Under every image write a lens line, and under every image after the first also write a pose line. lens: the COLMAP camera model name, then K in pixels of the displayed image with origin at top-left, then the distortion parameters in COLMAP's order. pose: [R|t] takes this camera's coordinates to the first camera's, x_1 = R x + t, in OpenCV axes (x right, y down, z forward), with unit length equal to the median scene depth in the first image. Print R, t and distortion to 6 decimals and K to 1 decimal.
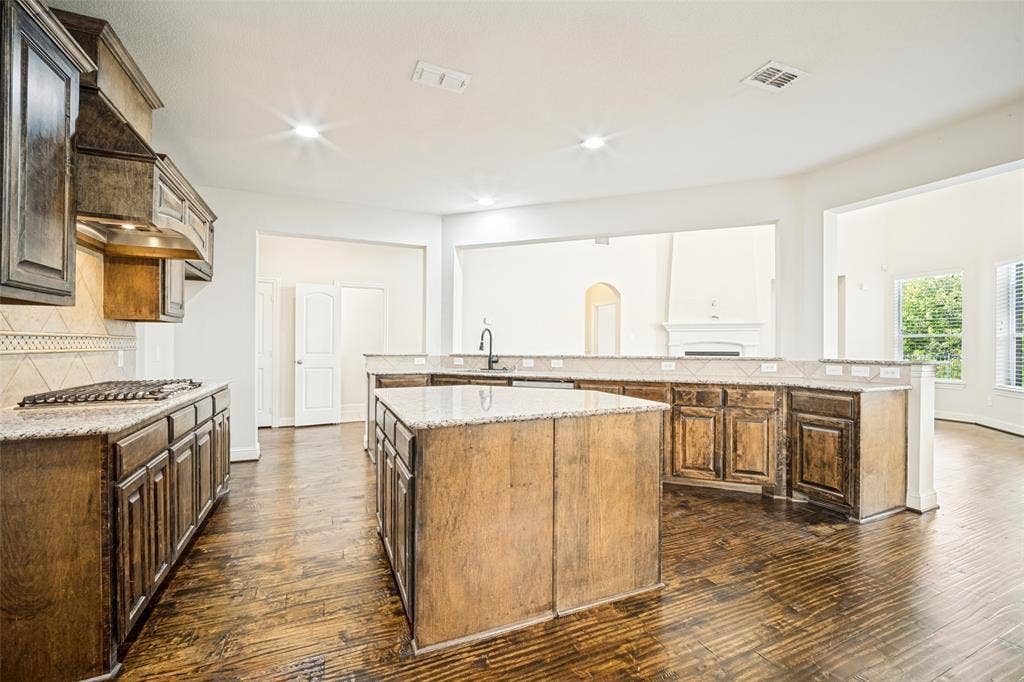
lens RADIAL K [[429.0, 0, 508.5], [0, 429.0, 342.7], [0, 0, 1]] dist [-0.014184, -0.000989]
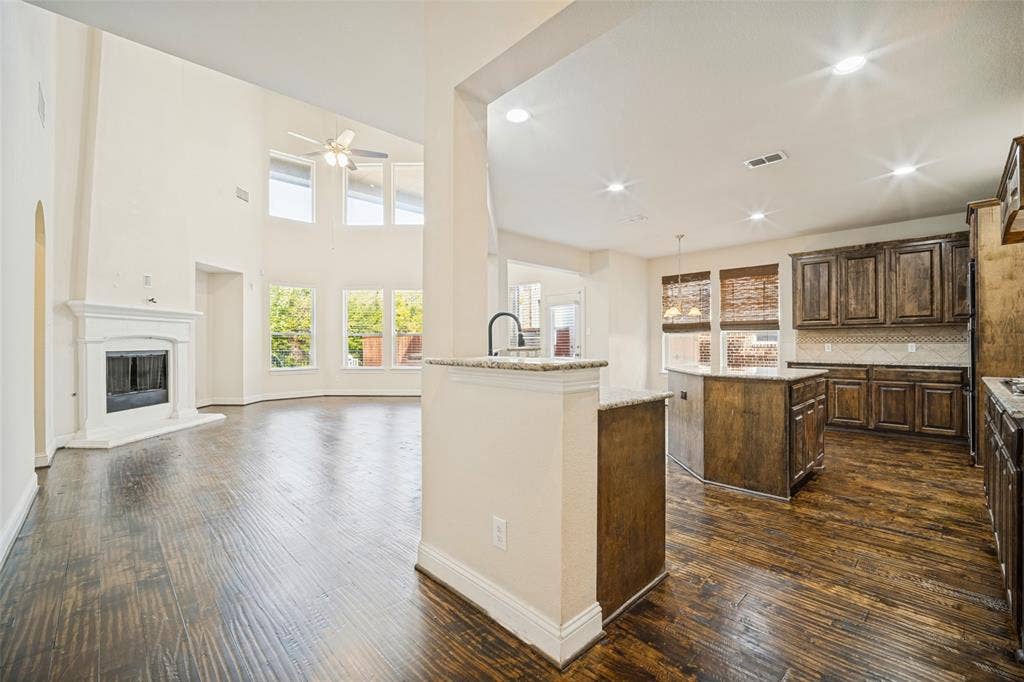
lens RADIAL K [[429.0, 0, 511.6], [0, 429.0, 341.6], [0, 0, 1]] dist [-0.014184, -0.000989]
pose [[-0.340886, -0.002979, 0.940100, -0.973224], [-0.003083, 0.999993, 0.002051, 0.010029], [-0.940099, -0.002200, -0.340893, 1.811569]]
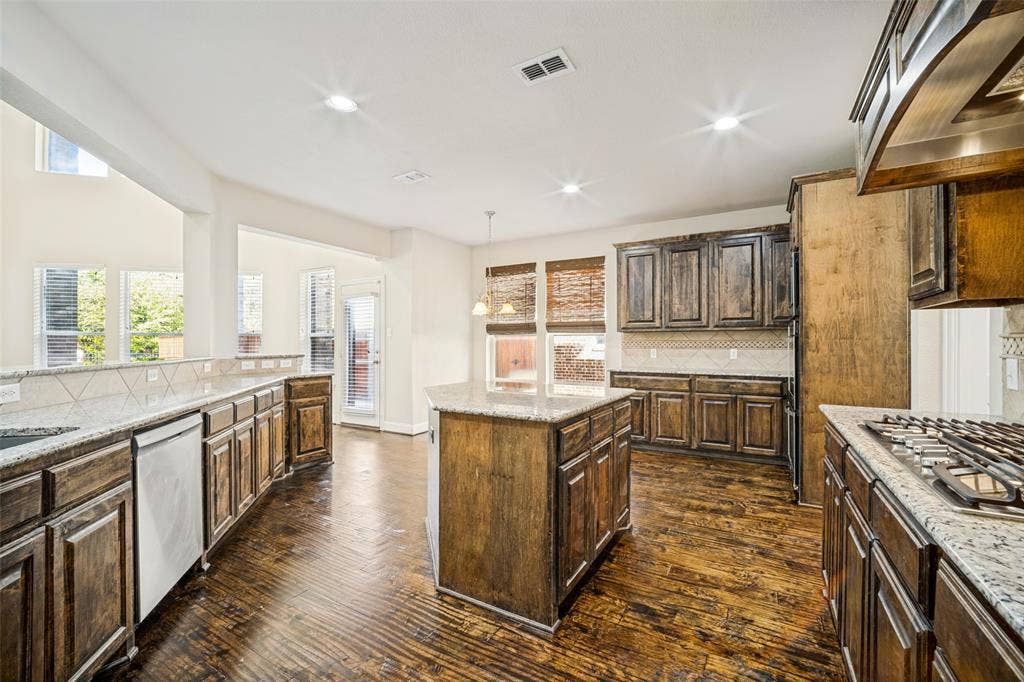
lens RADIAL K [[429.0, 0, 512.4], [0, 429.0, 340.8], [0, 0, 1]] dist [-0.014184, -0.000989]
pose [[-0.587045, -0.002065, 0.809551, -0.684496], [-0.007265, 0.999970, -0.002717, -0.005176], [-0.809521, -0.007477, -0.587043, 1.235705]]
